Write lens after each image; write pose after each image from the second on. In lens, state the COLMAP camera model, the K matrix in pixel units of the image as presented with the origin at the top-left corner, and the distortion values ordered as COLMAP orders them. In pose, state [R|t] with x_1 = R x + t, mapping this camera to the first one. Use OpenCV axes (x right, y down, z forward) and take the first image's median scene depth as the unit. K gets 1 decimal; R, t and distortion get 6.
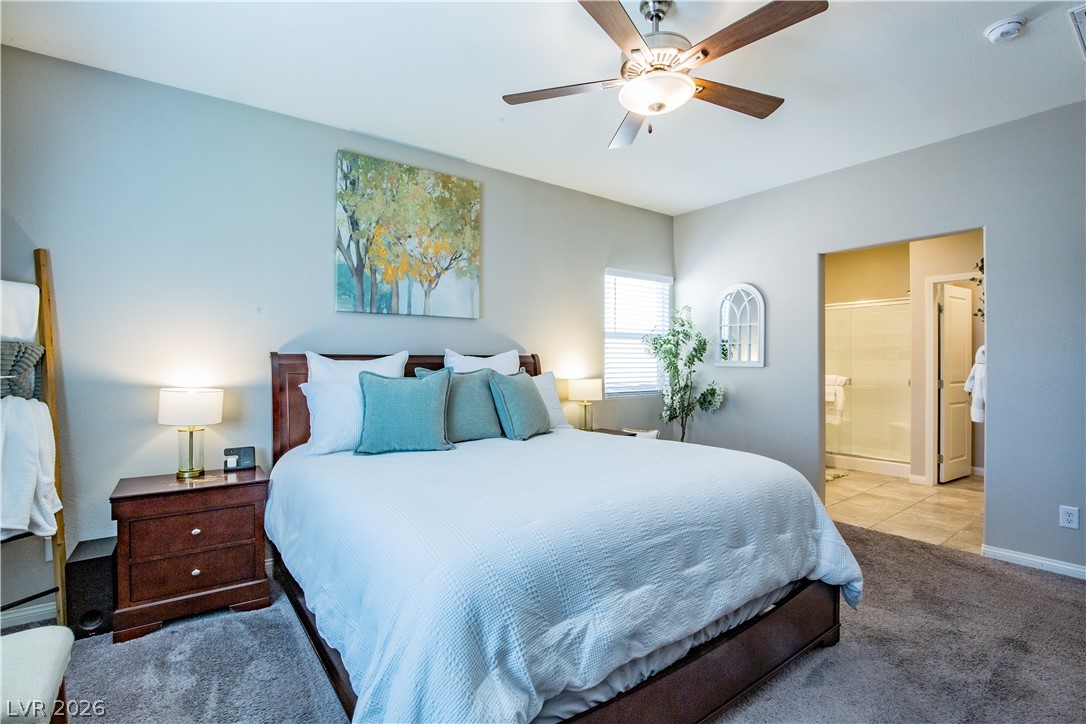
lens RADIAL K [[505.7, 0, 544.4], [0, 505.7, 362.1], [0, 0, 1]] dist [-0.026306, 0.009417]
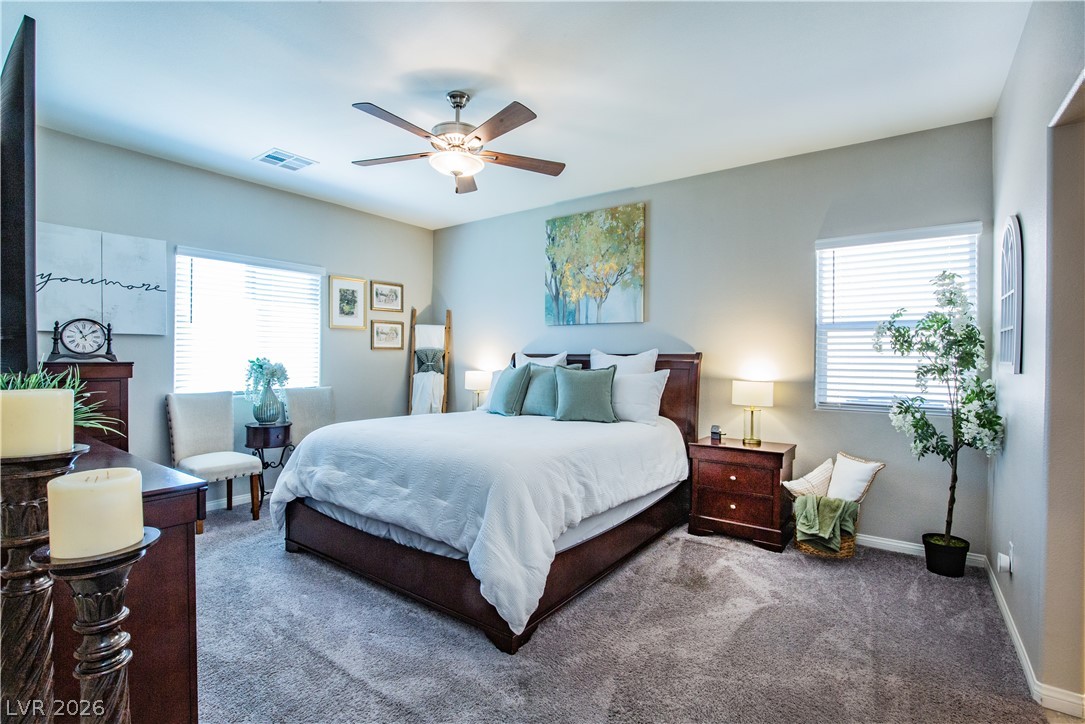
lens RADIAL K [[505.2, 0, 543.9], [0, 505.2, 362.1], [0, 0, 1]] dist [-0.026306, 0.009417]
pose [[0.295185, 0.012255, -0.955361, 0.996532], [-0.010279, 0.999901, 0.009651, -0.004709], [0.955385, 0.006971, 0.295282, 0.505402]]
